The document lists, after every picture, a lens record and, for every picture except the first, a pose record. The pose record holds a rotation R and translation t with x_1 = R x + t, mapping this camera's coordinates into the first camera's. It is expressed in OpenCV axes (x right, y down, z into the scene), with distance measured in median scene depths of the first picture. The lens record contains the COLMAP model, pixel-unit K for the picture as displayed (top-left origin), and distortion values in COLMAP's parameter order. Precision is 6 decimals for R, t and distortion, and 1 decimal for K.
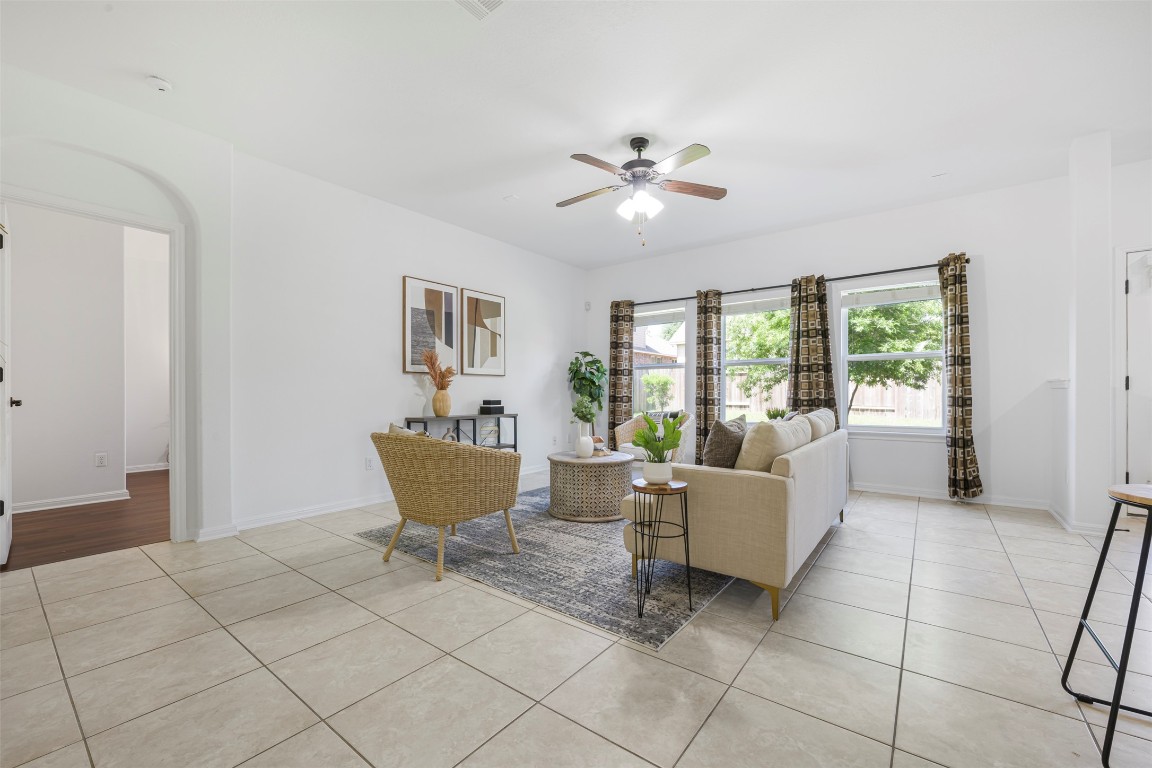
lens RADIAL K [[460.9, 0, 577.0], [0, 460.9, 396.6], [0, 0, 1]] dist [-0.008691, 0.001125]
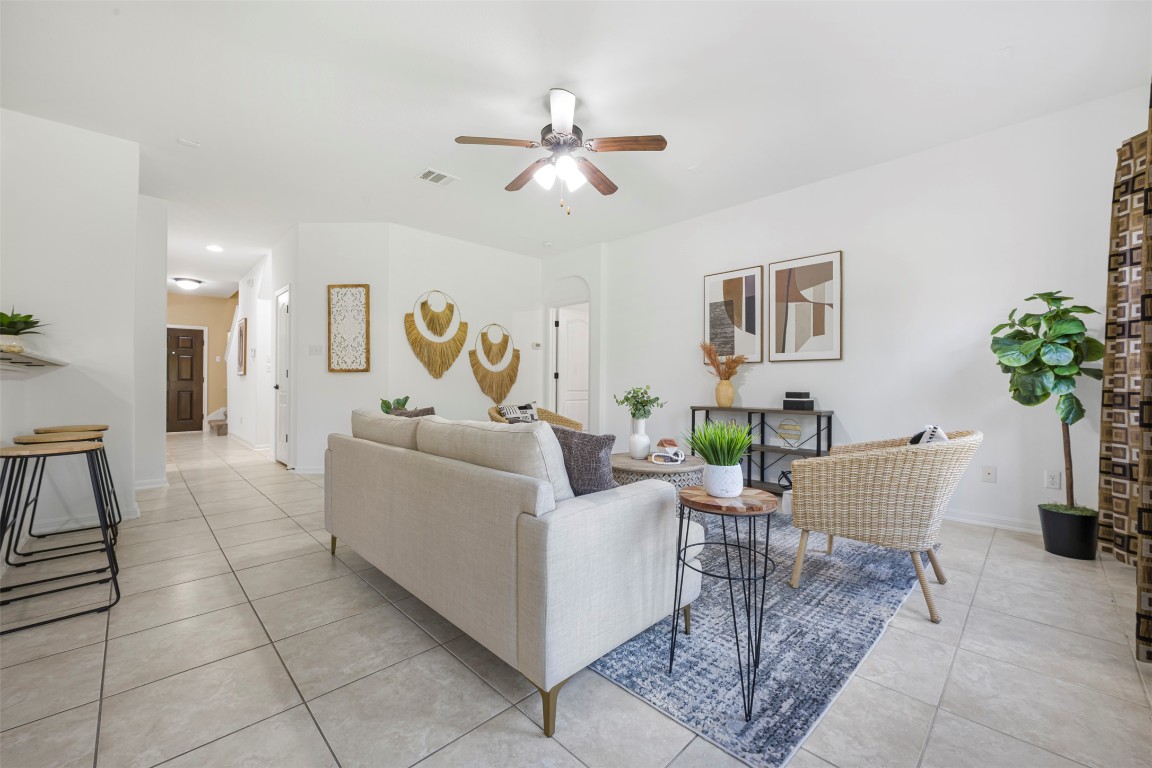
lens RADIAL K [[460.9, 0, 582.9], [0, 460.9, 382.5], [0, 0, 1]] dist [-0.008691, 0.001125]
pose [[-0.135526, 0.000541, -0.990774, 0.645522], [-0.009034, 0.999958, 0.001782, -0.007124], [0.990733, 0.009192, -0.135516, 0.739122]]
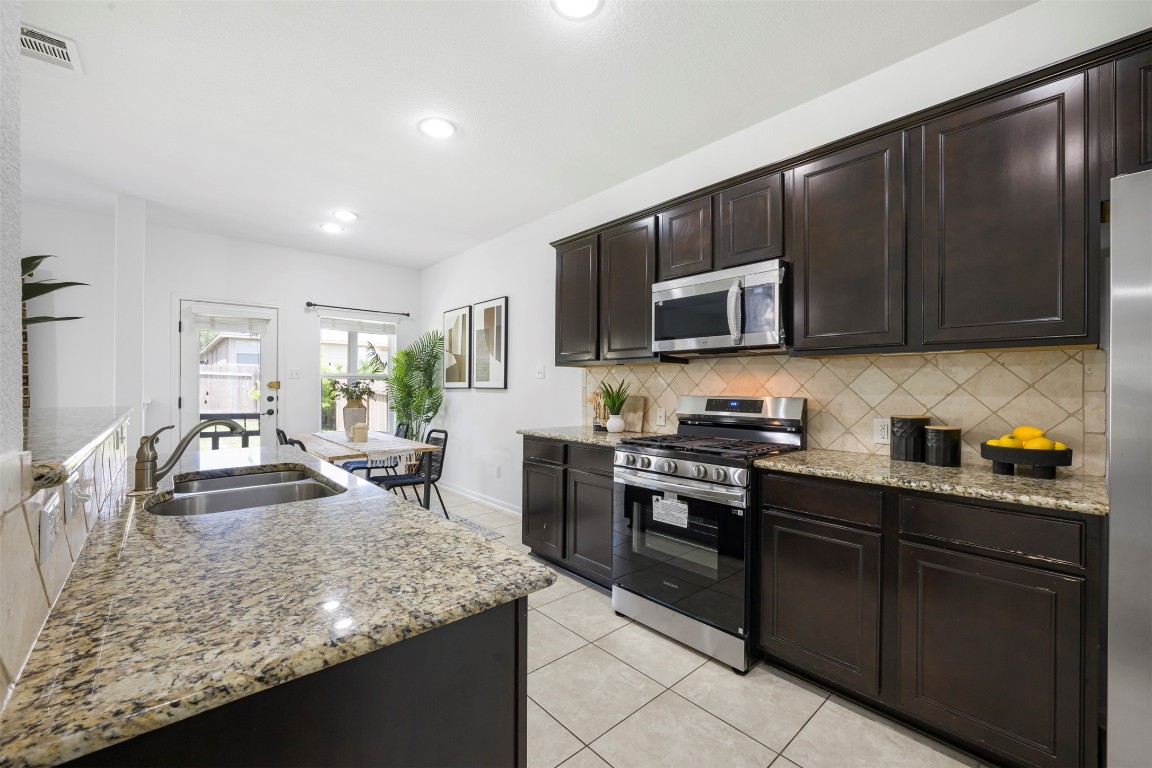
lens RADIAL K [[460.9, 0, 573.0], [0, 460.9, 385.2], [0, 0, 1]] dist [-0.008691, 0.001125]
pose [[0.180963, 0.006757, 0.983467, 0.102463], [0.003830, 0.999964, -0.007575, -0.044172], [-0.983482, 0.005138, 0.180931, -0.214640]]
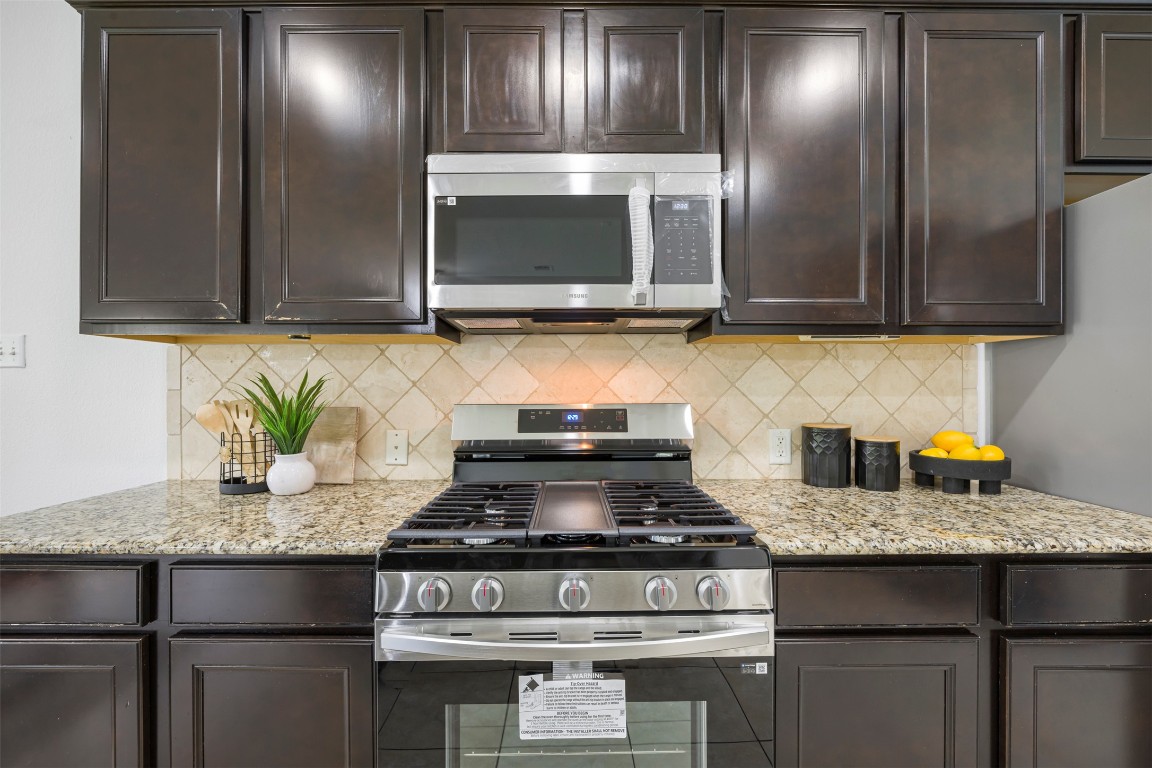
lens RADIAL K [[460.9, 0, 574.6], [0, 460.9, 384.8], [0, 0, 1]] dist [-0.008691, 0.001125]
pose [[-0.616336, 0.007488, 0.787448, 0.412030], [0.011257, 0.999936, -0.000697, -0.046301], [-0.787403, 0.008435, -0.616381, -0.122968]]
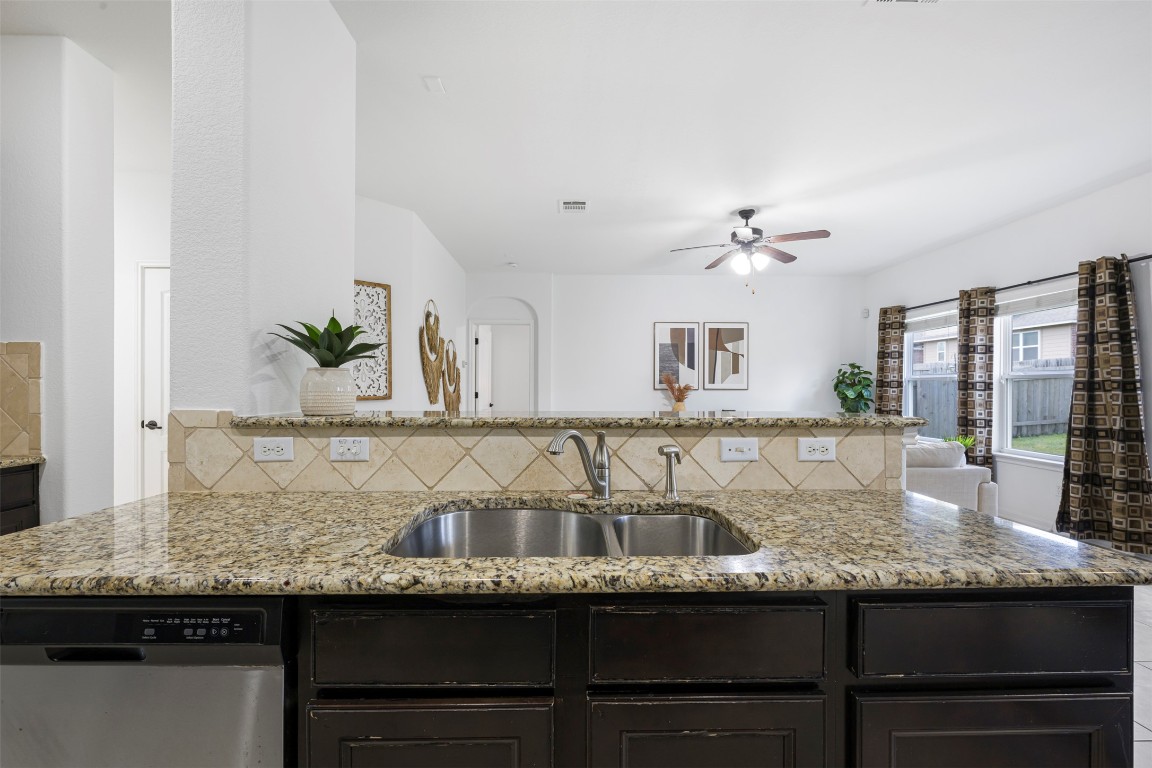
lens RADIAL K [[460.9, 0, 572.7], [0, 460.9, 387.3], [0, 0, 1]] dist [-0.008691, 0.001125]
pose [[0.625067, 0.005522, -0.780552, 0.509538], [-0.011050, 0.999937, -0.001775, -0.045868], [0.780493, 0.009735, 0.625089, -0.089552]]
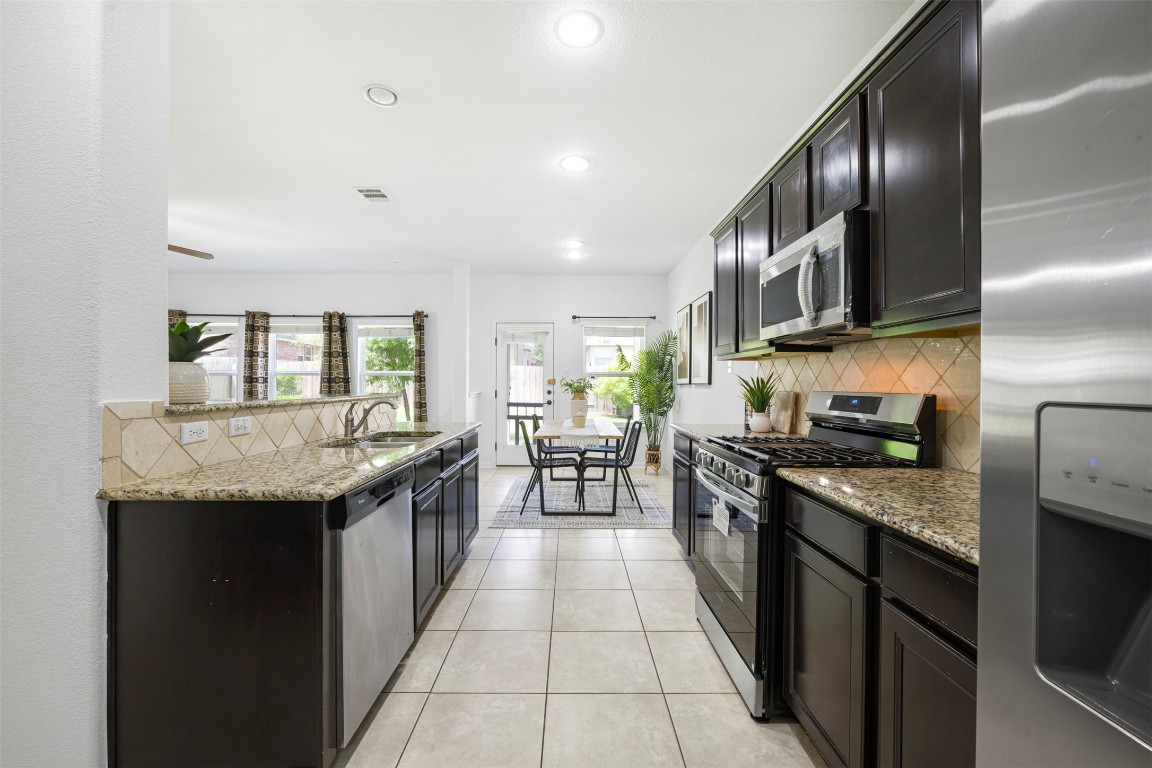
lens RADIAL K [[460.9, 0, 575.2], [0, 460.9, 380.4], [0, 0, 1]] dist [-0.008691, 0.001125]
pose [[0.781223, 0.009326, 0.624183, 0.203342], [-0.000076, 0.999890, -0.014844, -0.038839], [-0.624252, 0.011549, 0.781137, -0.456005]]
